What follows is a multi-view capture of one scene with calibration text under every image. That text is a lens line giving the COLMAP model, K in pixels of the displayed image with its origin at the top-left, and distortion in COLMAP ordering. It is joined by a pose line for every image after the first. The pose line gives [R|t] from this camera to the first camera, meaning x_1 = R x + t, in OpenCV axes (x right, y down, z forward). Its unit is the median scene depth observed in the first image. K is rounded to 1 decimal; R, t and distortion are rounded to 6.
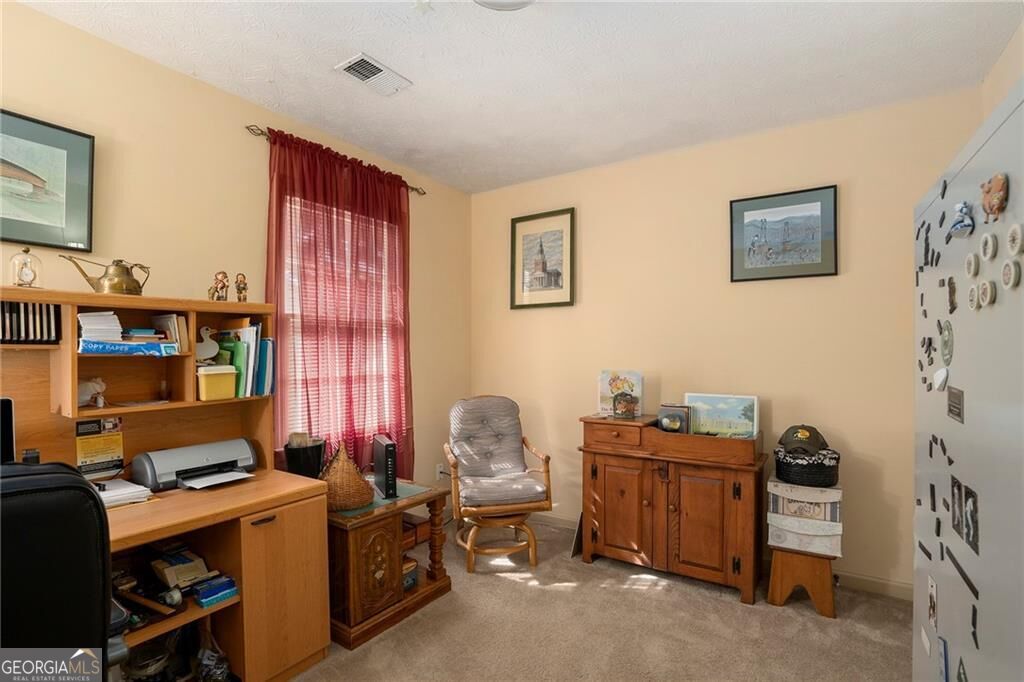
lens RADIAL K [[472.1, 0, 512.0], [0, 472.1, 341.0], [0, 0, 1]] dist [-0.000014, 0.000052]
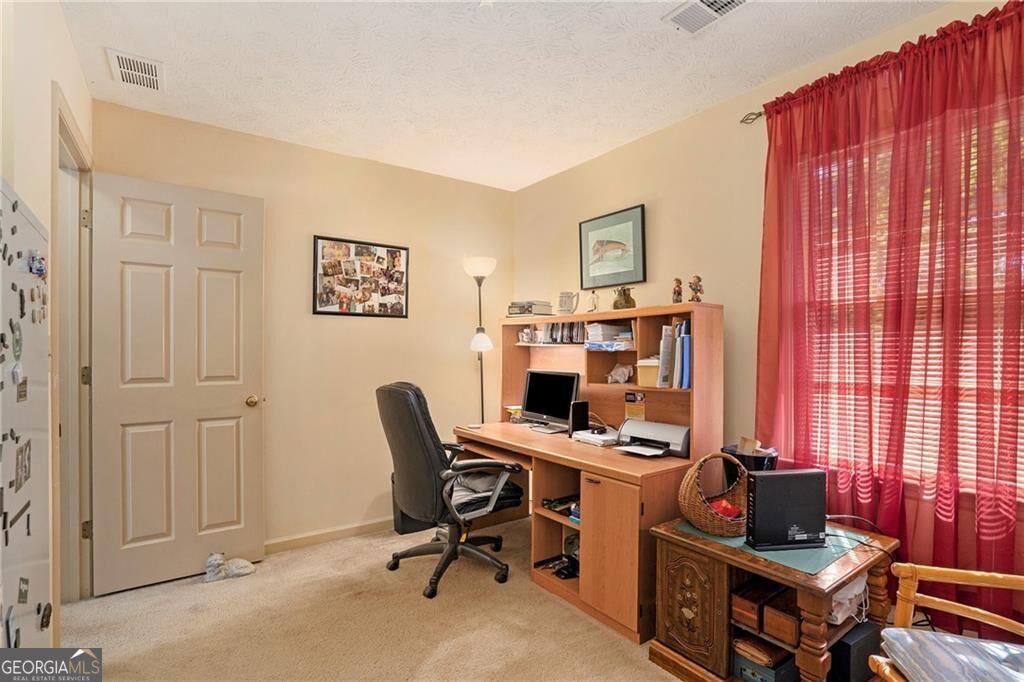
lens RADIAL K [[497.5, 0, 512.0], [0, 497.5, 341.0], [0, 0, 1]] dist [-0.002954, -0.000552]
pose [[-0.321129, -0.013705, -0.946936, 0.774065], [0.023635, 0.999468, -0.022480, 0.027383], [0.946740, -0.029600, -0.320634, 1.170090]]
